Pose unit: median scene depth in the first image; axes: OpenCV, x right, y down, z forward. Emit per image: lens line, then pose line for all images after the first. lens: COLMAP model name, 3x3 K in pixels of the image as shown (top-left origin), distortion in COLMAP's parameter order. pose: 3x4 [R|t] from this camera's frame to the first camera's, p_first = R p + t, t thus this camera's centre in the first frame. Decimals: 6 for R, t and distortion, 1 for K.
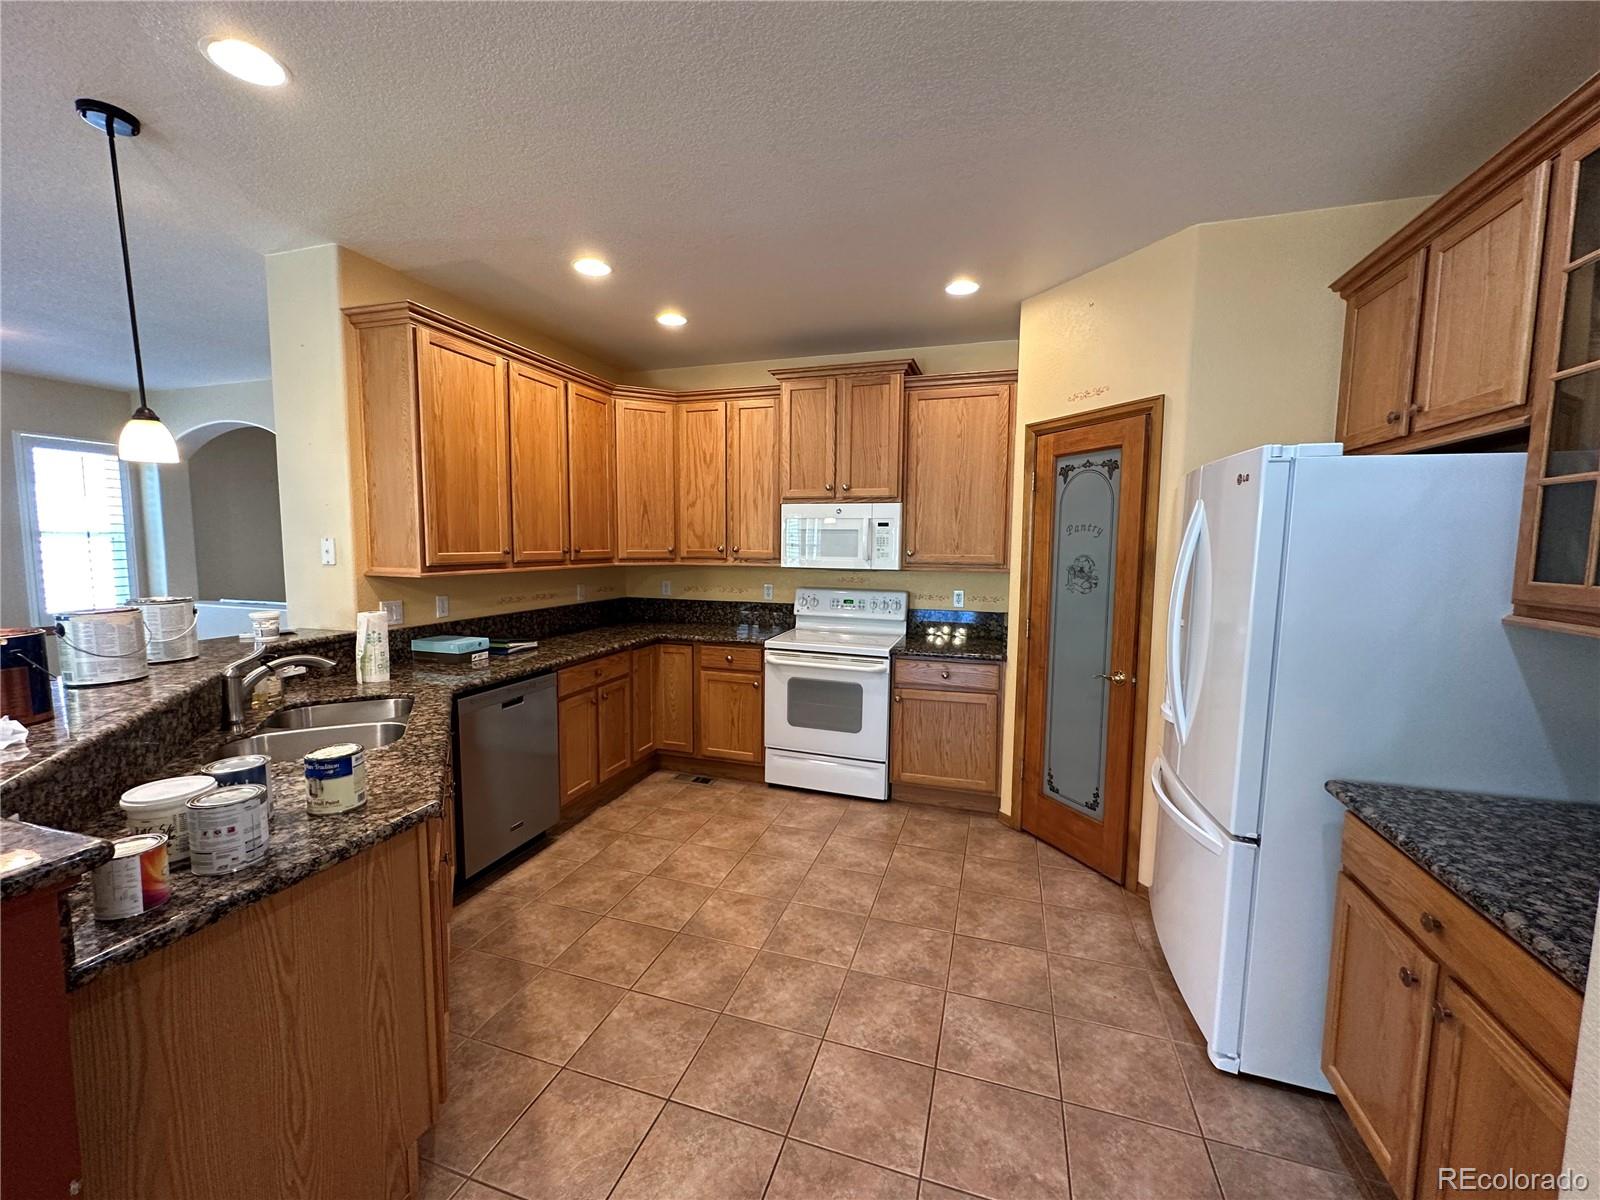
lens RADIAL K [[635.5, 0, 794.4], [0, 635.5, 599.8], [0, 0, 1]] dist [-0.001013, 0.000504]
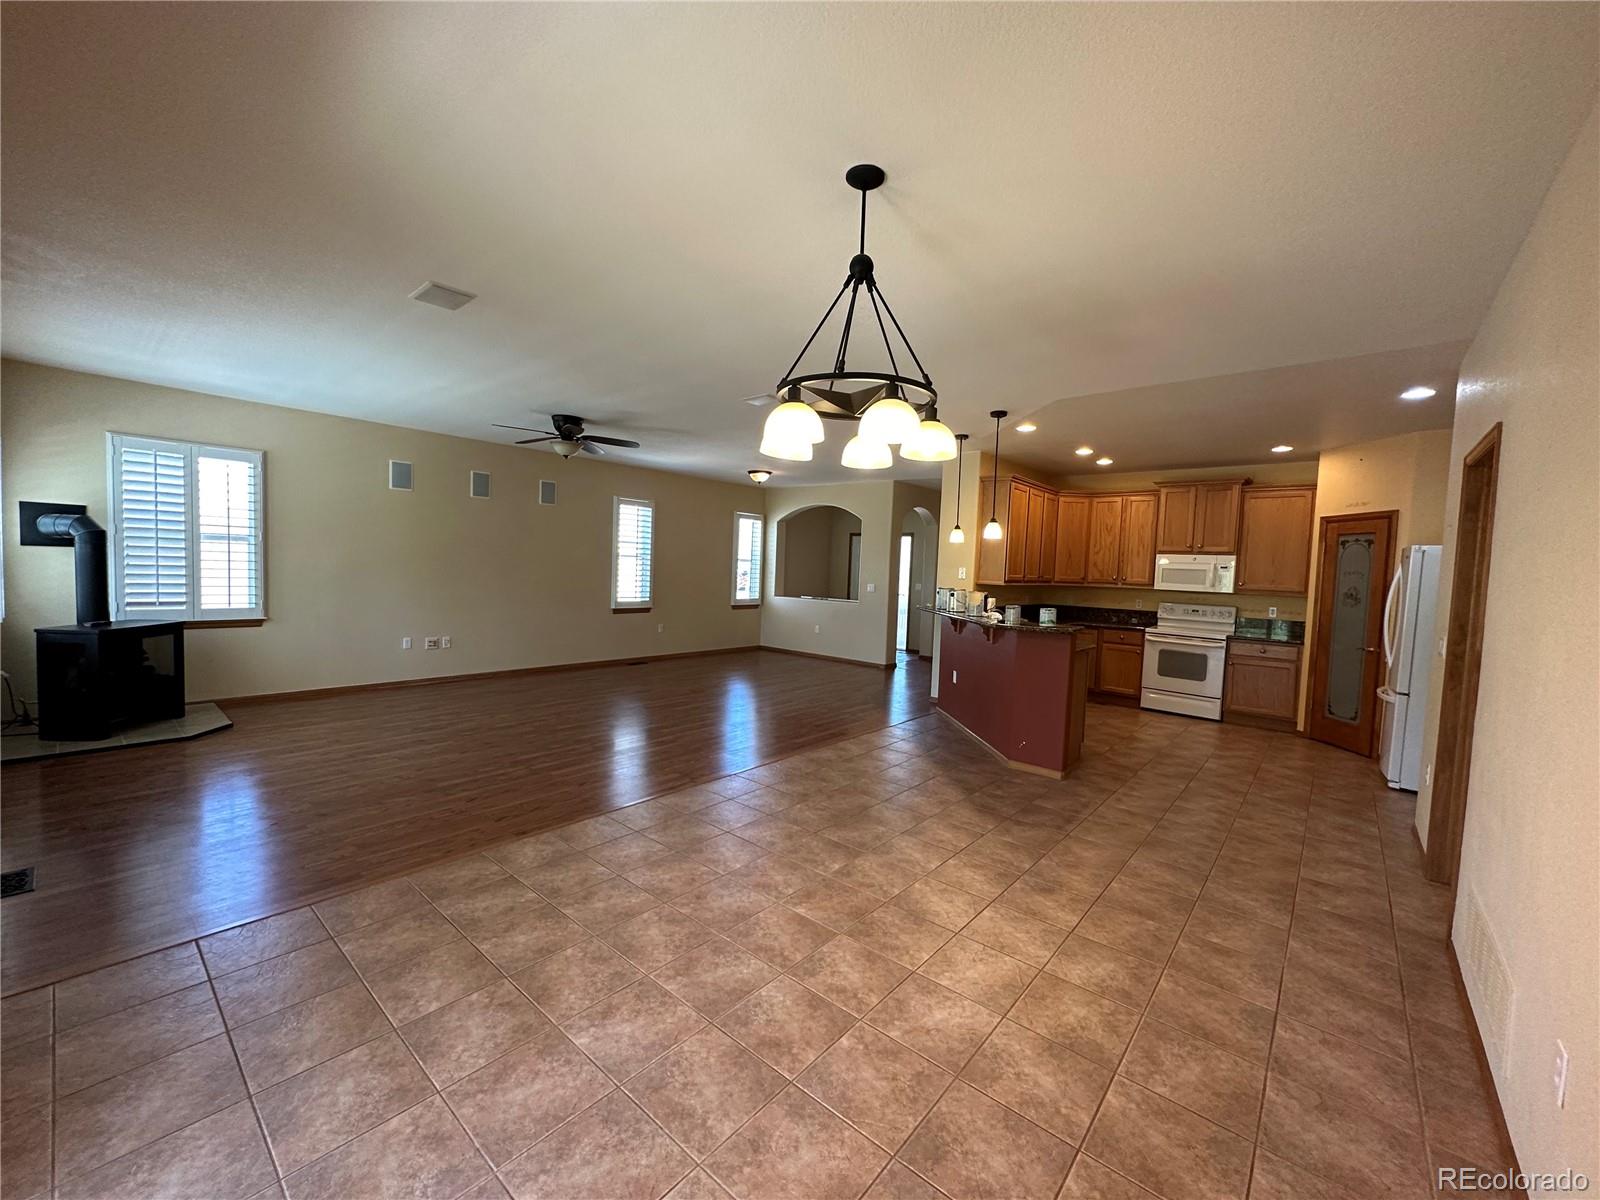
lens RADIAL K [[635.5, 0, 800.6], [0, 635.5, 597.4], [0, 0, 1]] dist [-0.001013, 0.000504]
pose [[0.924630, 0.045911, -0.378090, -0.282389], [-0.065066, 0.997156, -0.038036, 0.111512], [0.375268, 0.059770, 0.924987, -1.098106]]
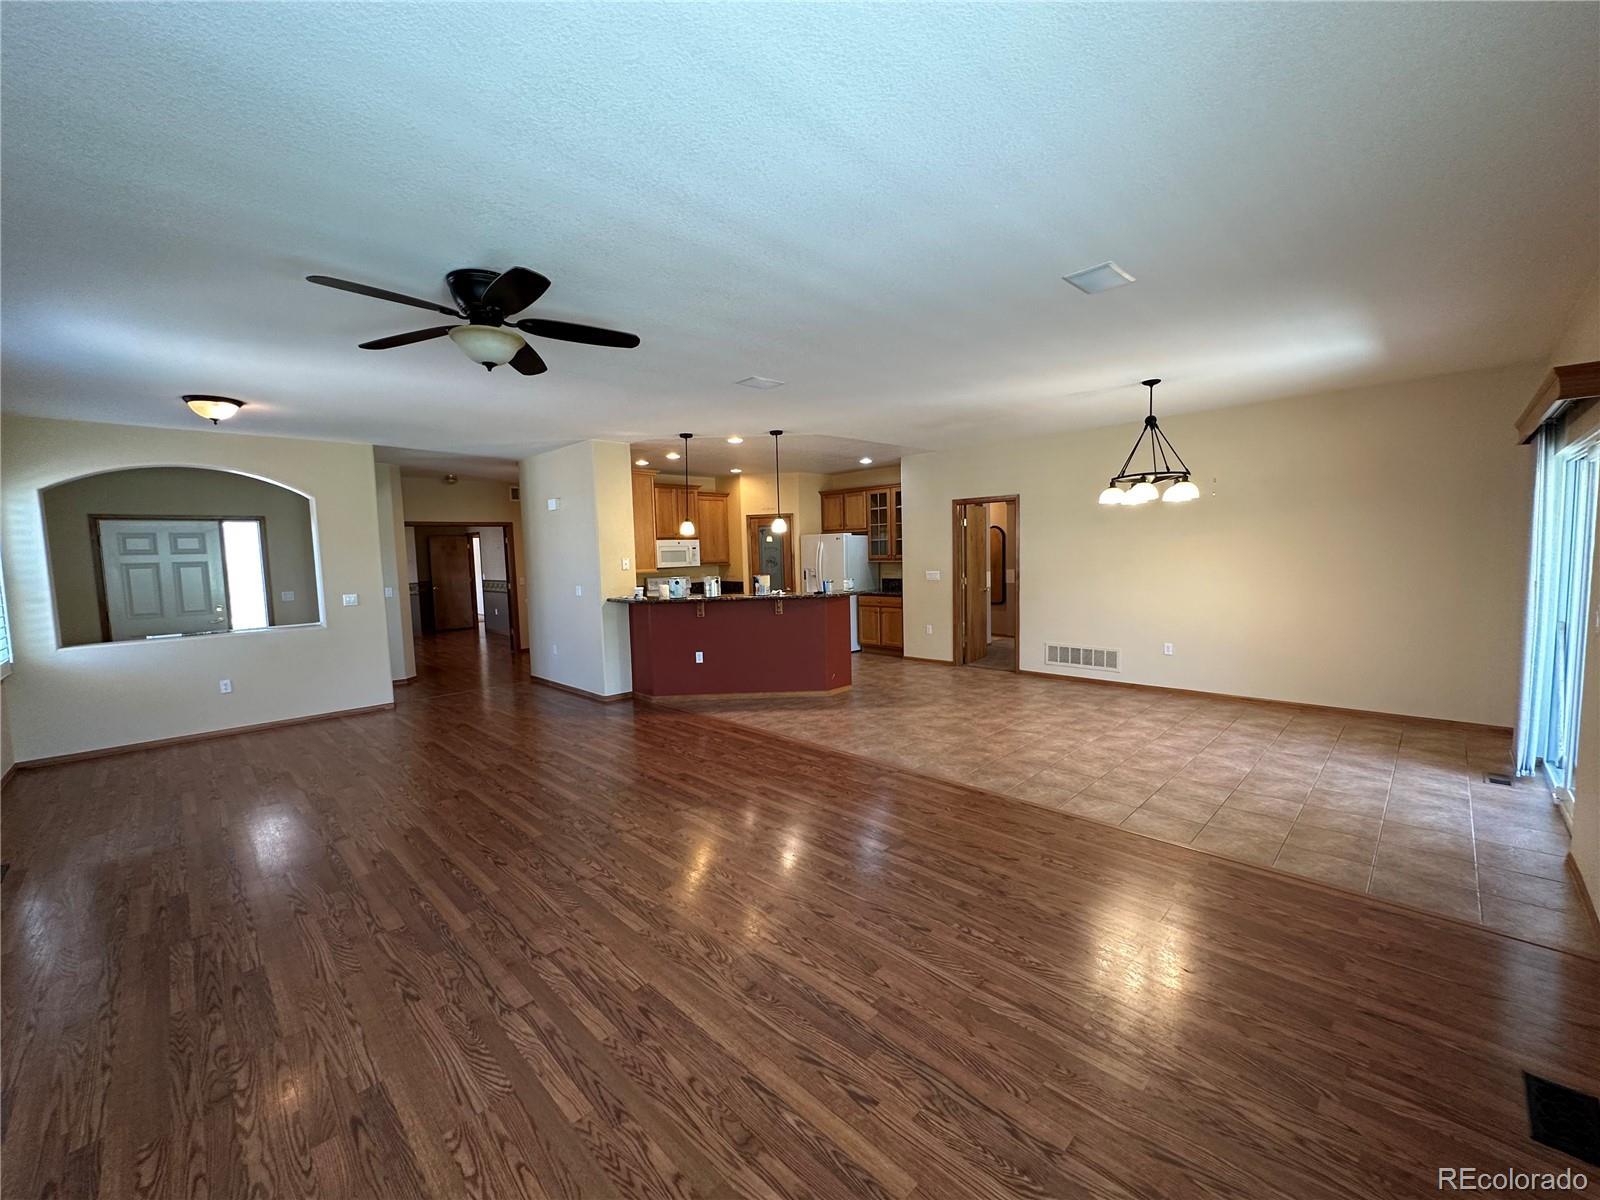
lens RADIAL K [[635.5, 0, 796.9], [0, 635.5, 600.7], [0, 0, 1]] dist [-0.001013, 0.000504]
pose [[0.459061, -0.092354, 0.883591, -1.939008], [0.112983, 0.992575, 0.045046, 0.020910], [-0.881191, 0.079152, 0.466087, -0.522433]]
